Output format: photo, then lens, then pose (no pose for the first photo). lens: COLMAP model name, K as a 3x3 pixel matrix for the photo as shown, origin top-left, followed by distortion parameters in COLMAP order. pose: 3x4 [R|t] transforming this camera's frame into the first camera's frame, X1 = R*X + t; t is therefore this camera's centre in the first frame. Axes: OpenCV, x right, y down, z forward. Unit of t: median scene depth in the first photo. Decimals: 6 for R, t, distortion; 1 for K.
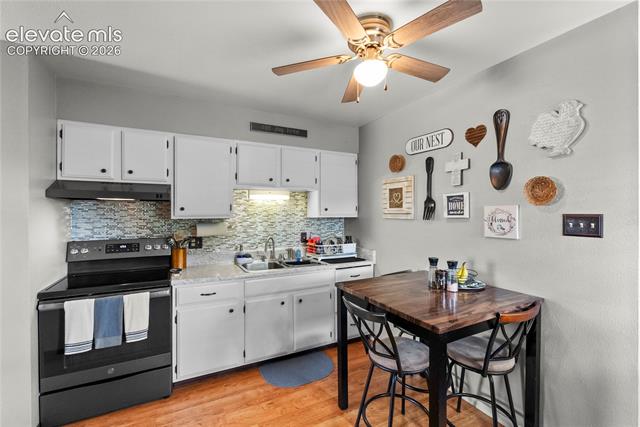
lens RADIAL K [[284.2, 0, 319.1], [0, 284.2, 211.9], [0, 0, 1]] dist [-0.000532, -0.000280]
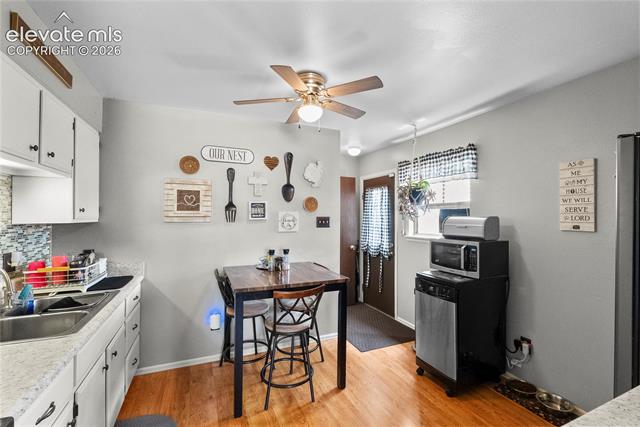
lens RADIAL K [[284.2, 0, 323.1], [0, 284.2, 212.9], [0, 0, 1]] dist [-0.000532, -0.000280]
pose [[0.067685, 0.017865, 0.997547, -0.755367], [-0.002226, 0.999840, -0.017755, 0.010922], [-0.997704, -0.001019, 0.067714, 0.550004]]
